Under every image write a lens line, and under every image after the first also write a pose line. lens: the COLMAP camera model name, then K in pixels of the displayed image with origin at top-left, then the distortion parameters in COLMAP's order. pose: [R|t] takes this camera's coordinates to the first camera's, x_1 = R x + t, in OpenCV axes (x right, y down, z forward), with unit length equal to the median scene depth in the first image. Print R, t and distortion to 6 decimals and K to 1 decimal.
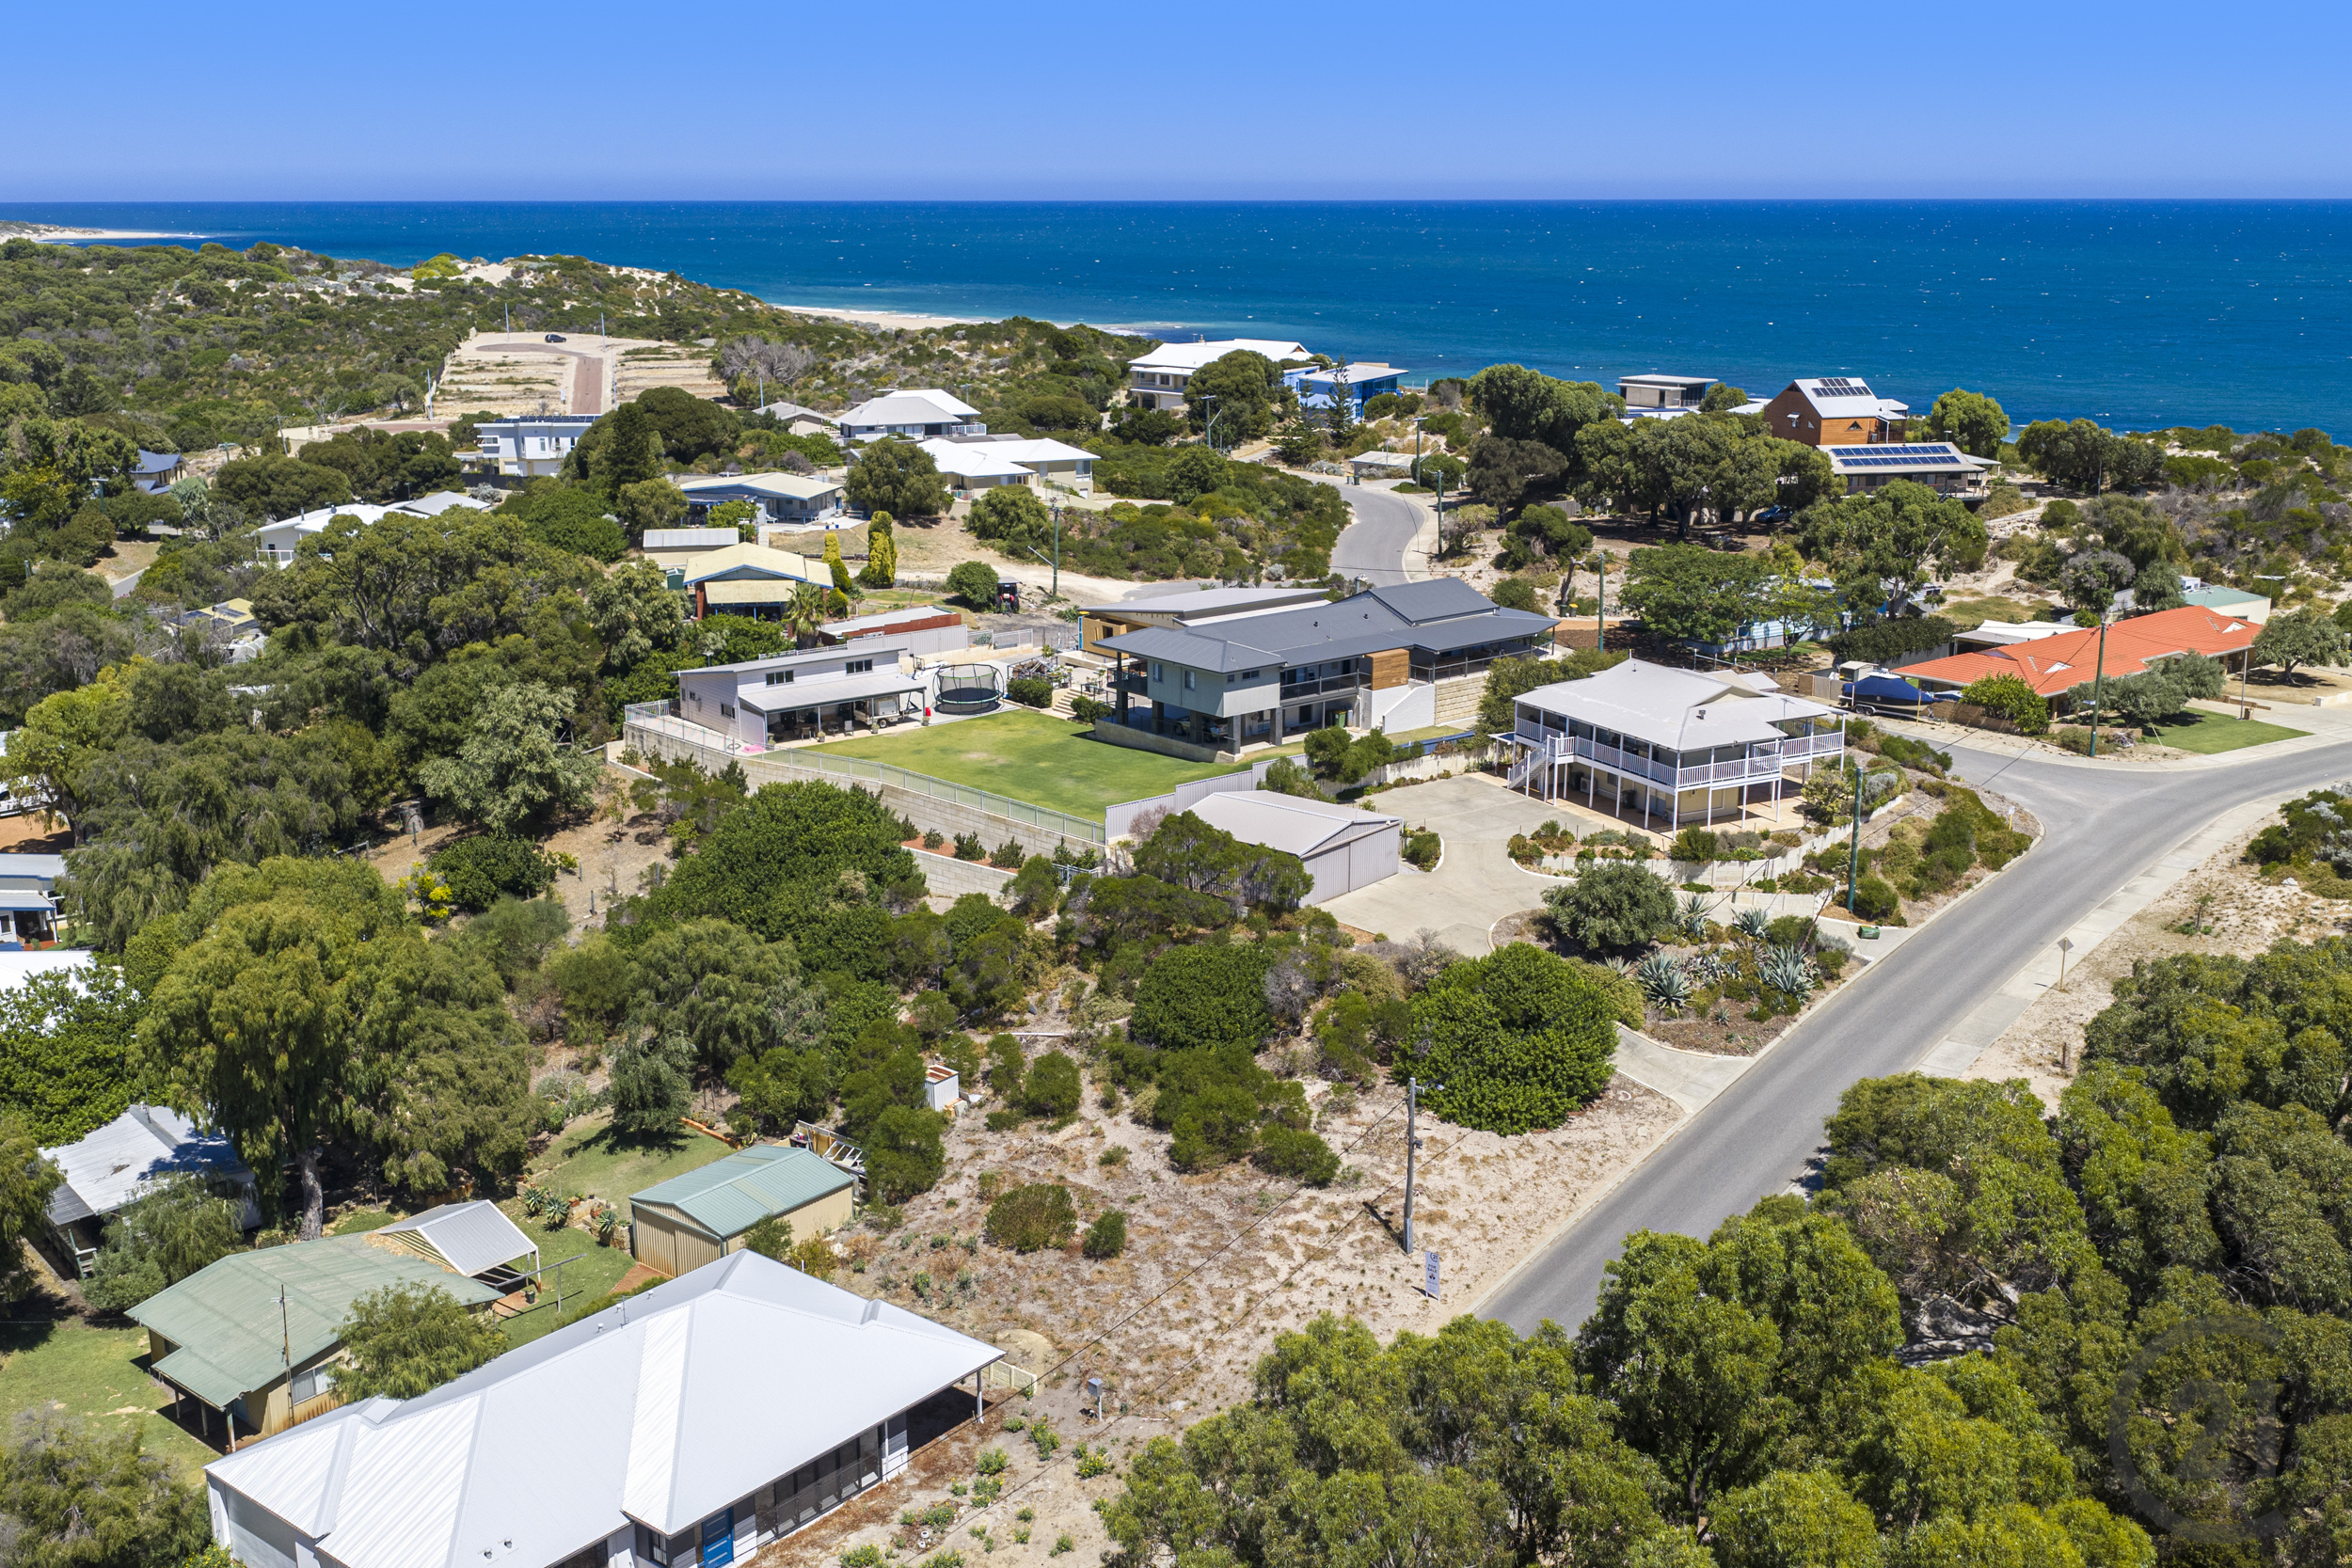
lens RADIAL K [[2321.1, 0, 1185.1], [0, 2321.1, 783.4], [0, 0, 1]] dist [0.047735, -0.134178]
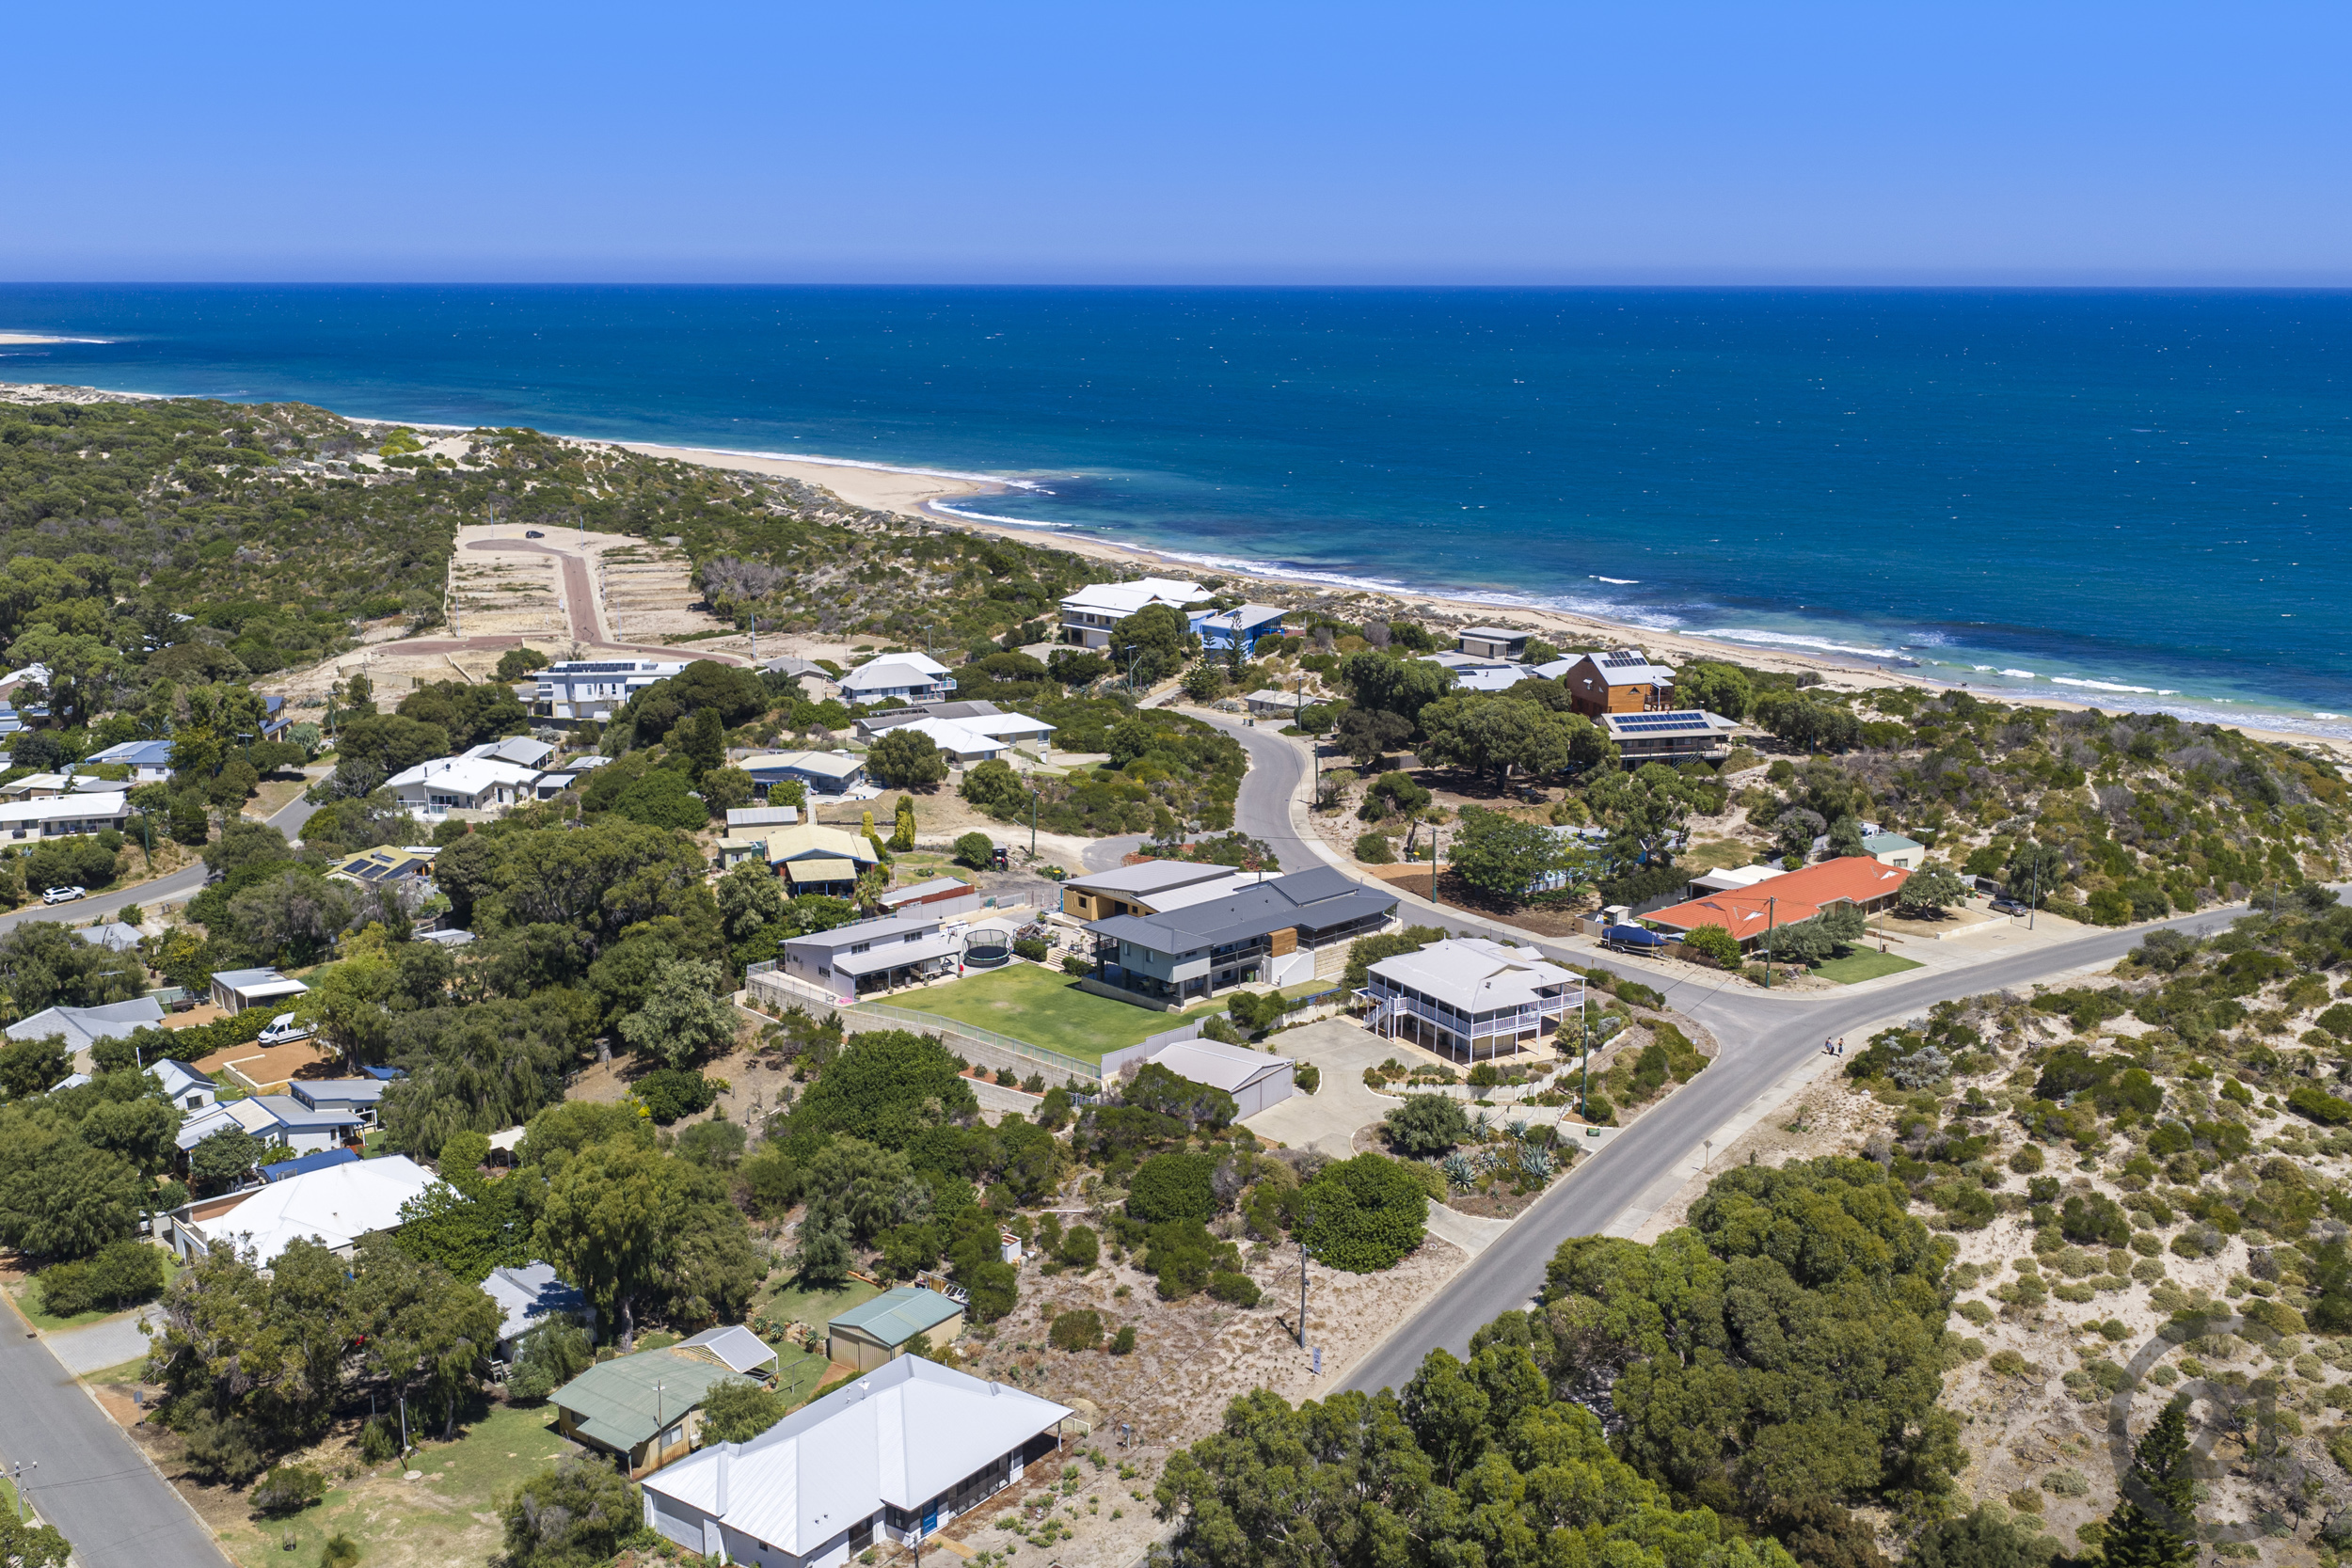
lens RADIAL K [[2321.1, 0, 1185.1], [0, 2321.1, 783.4], [0, 0, 1]] dist [0.047735, -0.134178]
pose [[0.998667, -0.007281, 0.051100, -0.051889], [0.008990, 0.999405, -0.033303, -0.108755], [-0.050827, 0.033718, 0.998138, -0.497577]]
